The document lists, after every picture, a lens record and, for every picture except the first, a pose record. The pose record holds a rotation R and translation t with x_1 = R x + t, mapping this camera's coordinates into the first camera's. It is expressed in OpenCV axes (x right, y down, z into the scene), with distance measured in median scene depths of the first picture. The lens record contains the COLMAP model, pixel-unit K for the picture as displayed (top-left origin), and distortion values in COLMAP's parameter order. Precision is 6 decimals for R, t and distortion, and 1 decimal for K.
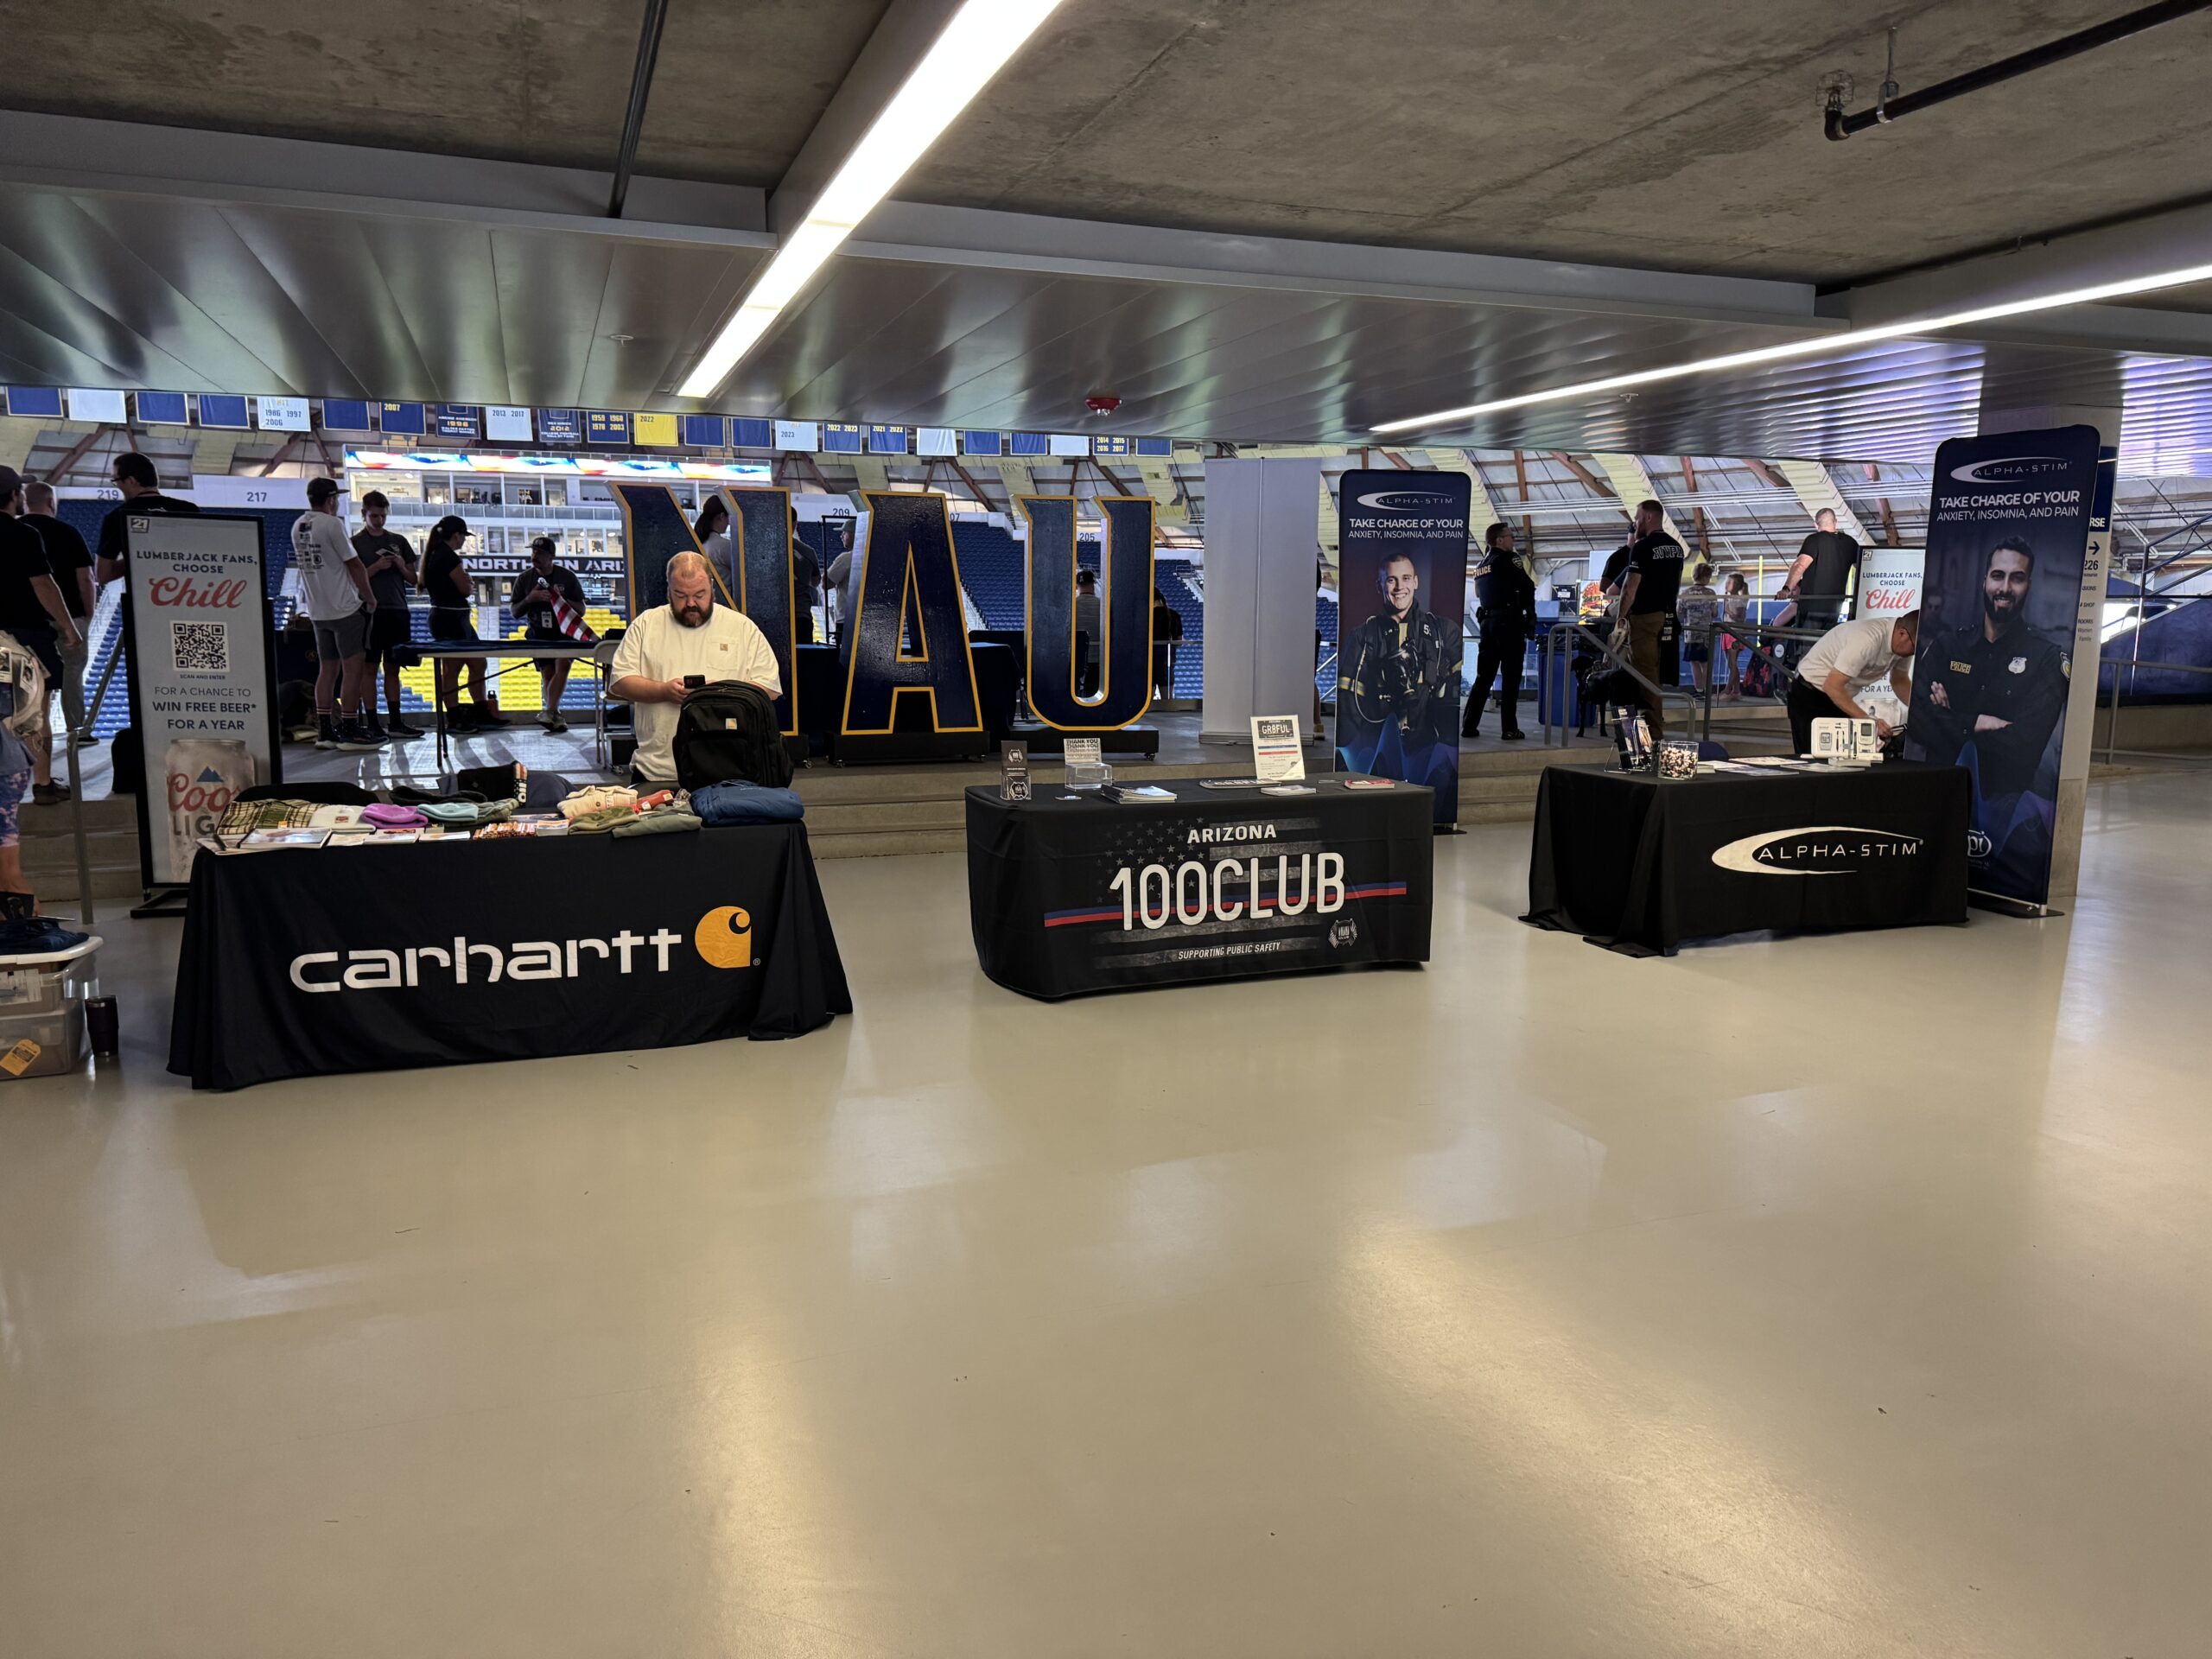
lens RADIAL K [[1541.0, 0, 1141.4], [0, 1541.0, 863.3], [0, 0, 1]] dist [0.066767, -0.057198]
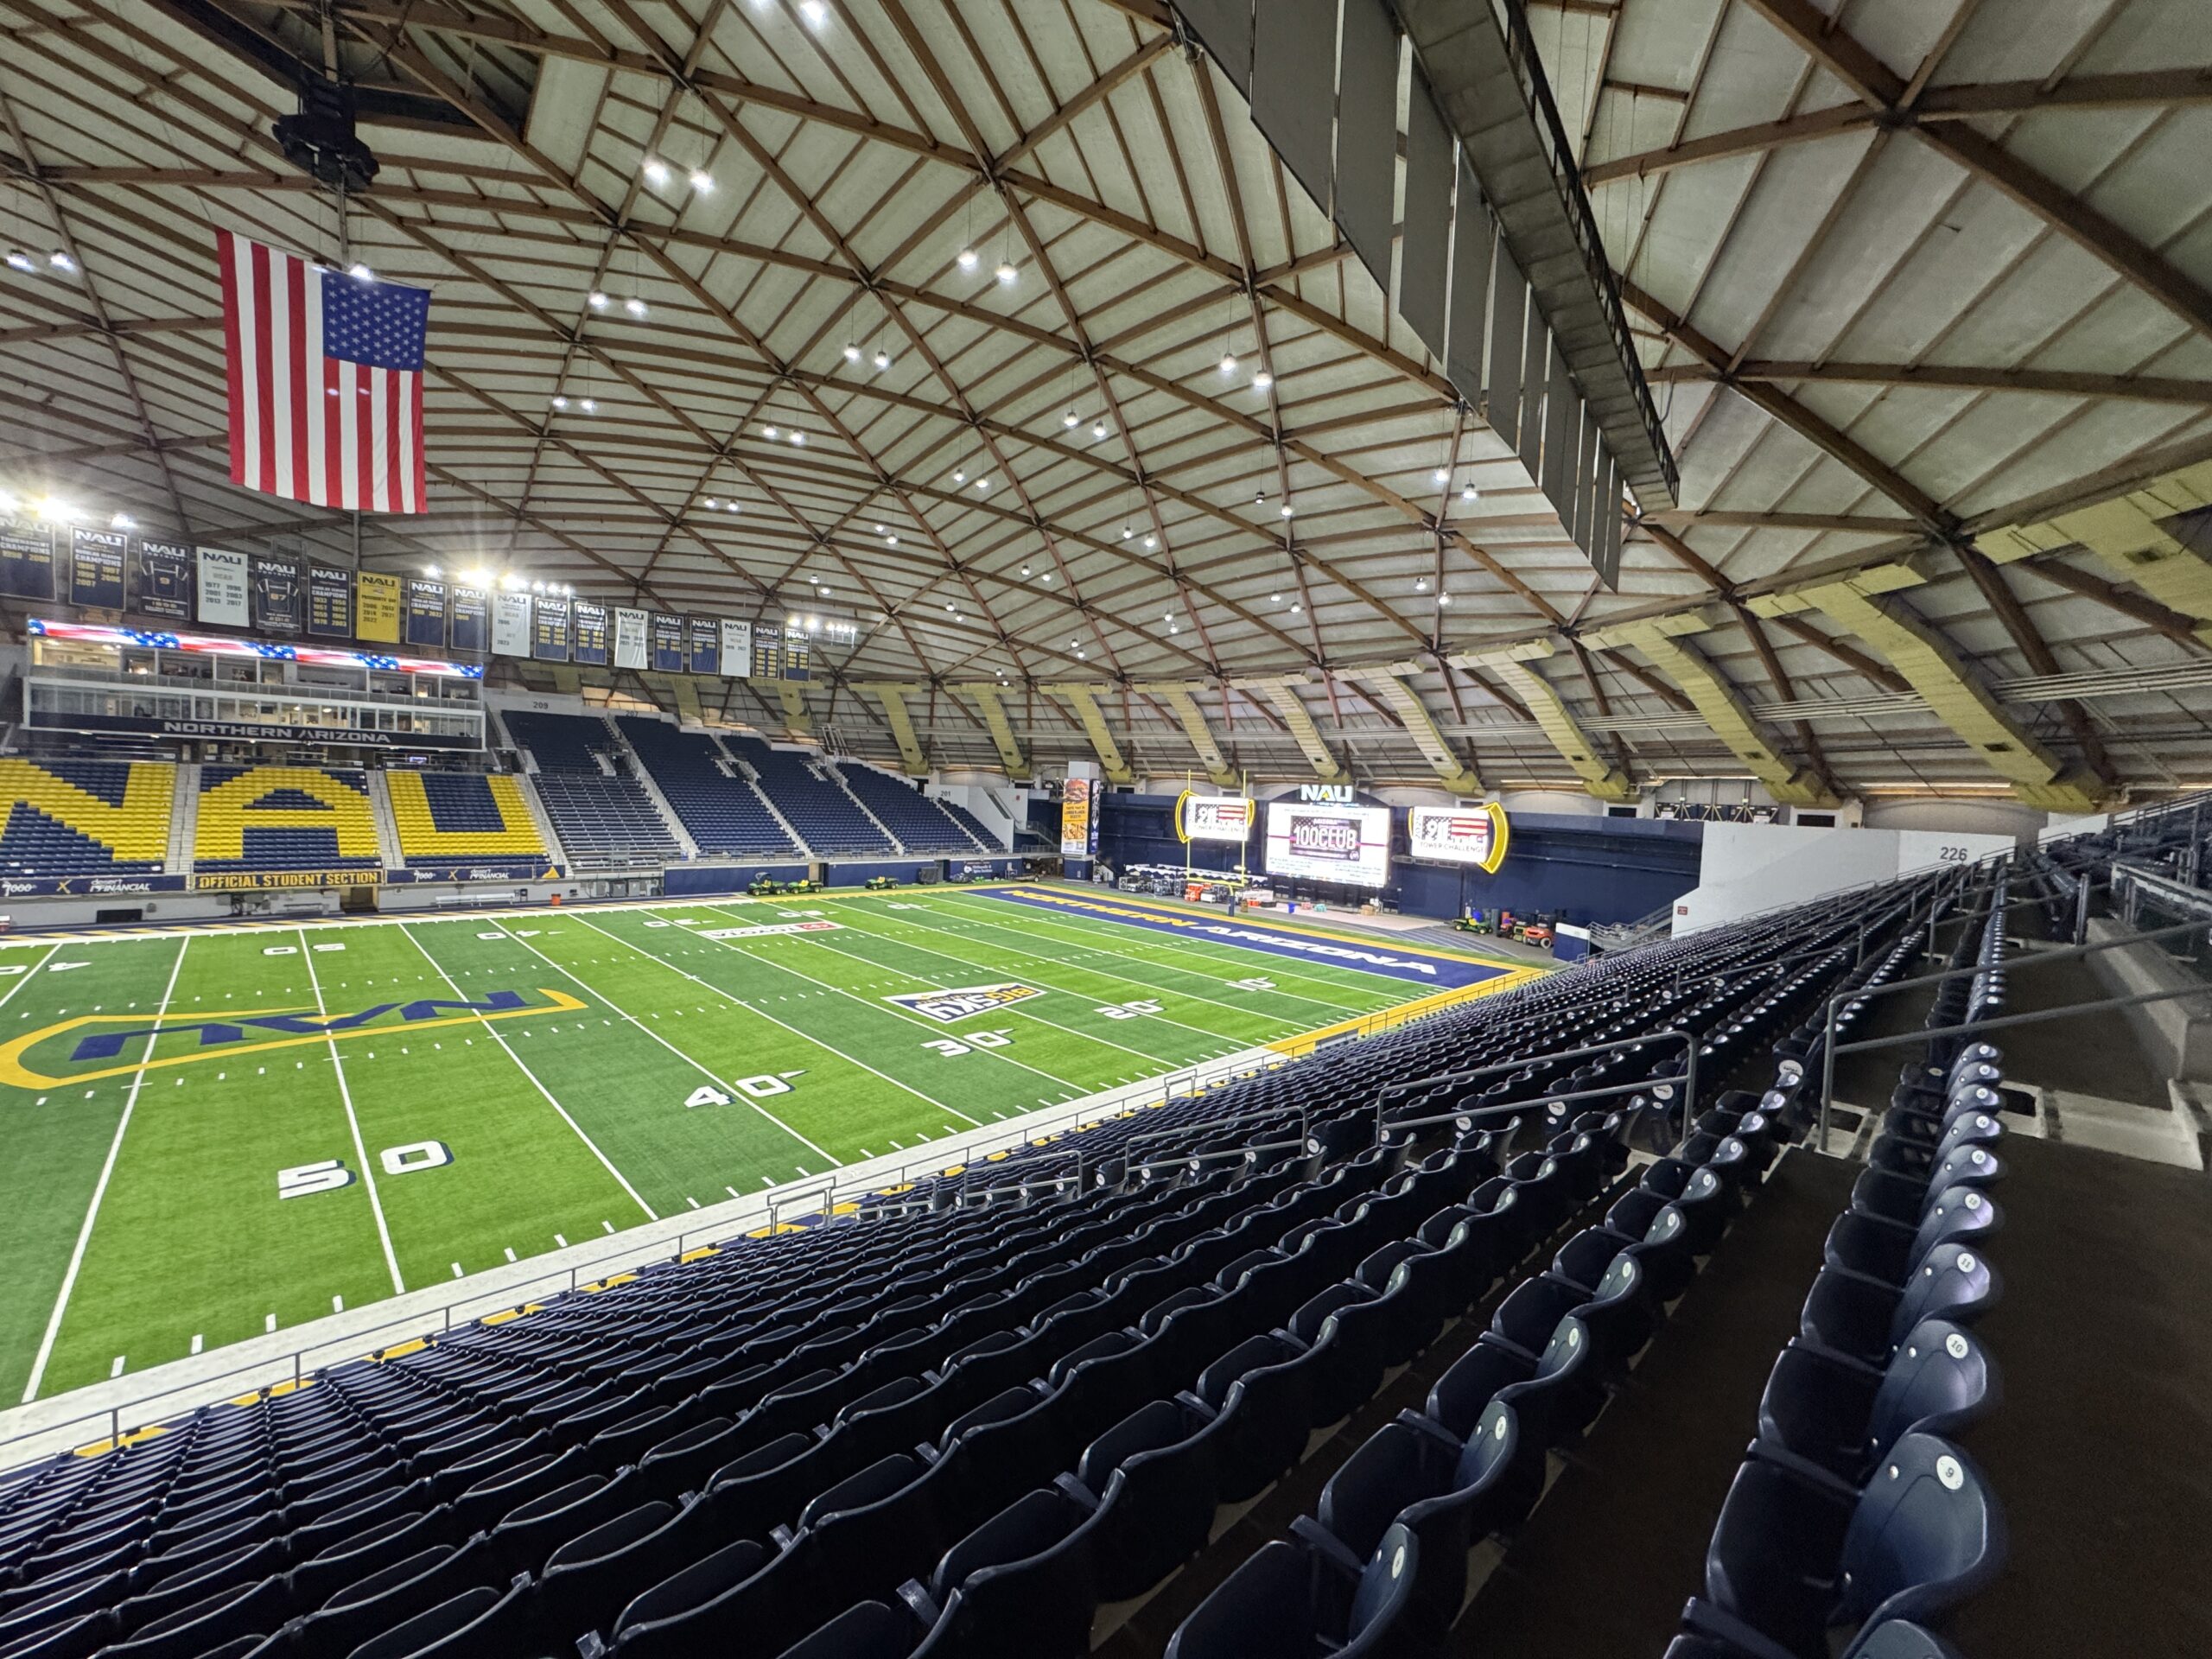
lens RADIAL K [[878.9, 0, 1103.9], [0, 878.9, 828.5], [0, 0, 1]] dist [-0.003860, 0.000470]
pose [[0.919372, 0.017847, 0.392984, -0.046266], [0.027958, 0.993480, -0.110526, -0.024545], [-0.392395, 0.112602, 0.912879, 0.136818]]
